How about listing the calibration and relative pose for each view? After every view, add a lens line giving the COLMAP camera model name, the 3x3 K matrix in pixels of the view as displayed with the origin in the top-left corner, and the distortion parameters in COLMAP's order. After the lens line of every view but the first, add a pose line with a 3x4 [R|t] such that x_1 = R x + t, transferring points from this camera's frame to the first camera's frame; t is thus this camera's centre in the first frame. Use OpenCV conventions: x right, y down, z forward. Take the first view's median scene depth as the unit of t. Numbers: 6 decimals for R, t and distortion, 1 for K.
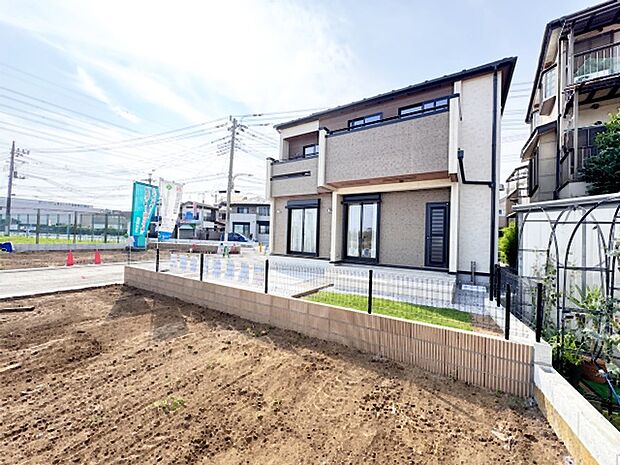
lens RADIAL K [[247.7, 0, 311.6], [0, 247.7, 232.9], [0, 0, 1]] dist [-0.001409, -0.000337]
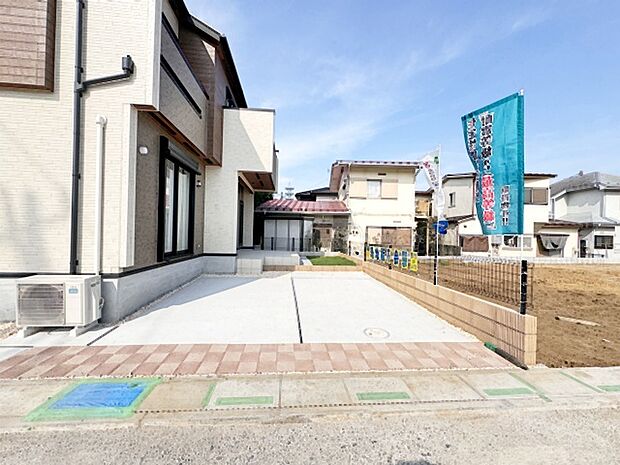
lens RADIAL K [[247.7, 0, 311.6], [0, 247.7, 232.9], [0, 0, 1]] dist [-0.001409, -0.000337]
pose [[-0.623370, -0.051222, 0.780247, -0.639338], [-0.064527, 0.997818, 0.013951, 0.014825], [-0.779260, -0.041651, -0.625315, 1.165538]]
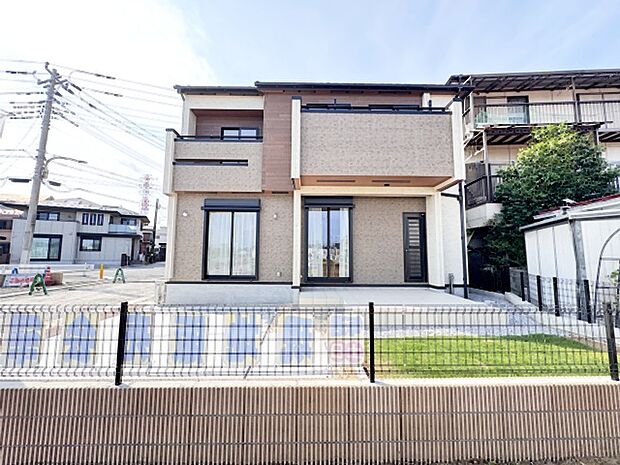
lens RADIAL K [[247.7, 0, 311.6], [0, 247.7, 232.9], [0, 0, 1]] dist [-0.001409, -0.000337]
pose [[0.834808, 0.023963, 0.550019, -0.238346], [0.011652, 0.998059, -0.061168, 0.005561], [-0.550418, 0.057472, 0.832909, 0.323325]]
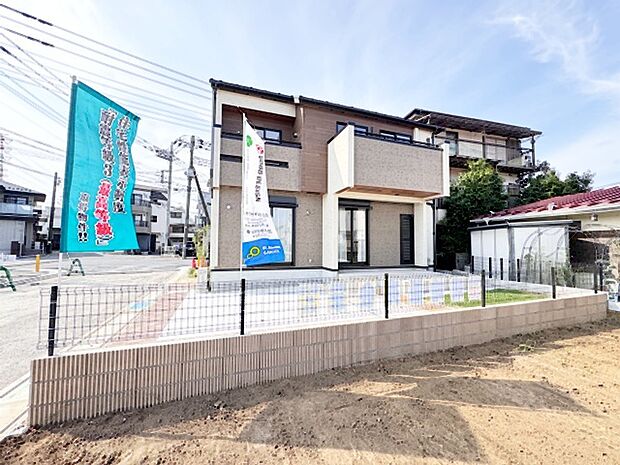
lens RADIAL K [[247.7, 0, 311.6], [0, 247.7, 232.9], [0, 0, 1]] dist [-0.001409, -0.000337]
pose [[0.613106, 0.011083, 0.789923, -0.603400], [-0.002324, 0.999923, -0.012226, -0.006862], [-0.789997, 0.005660, 0.613084, 0.441658]]
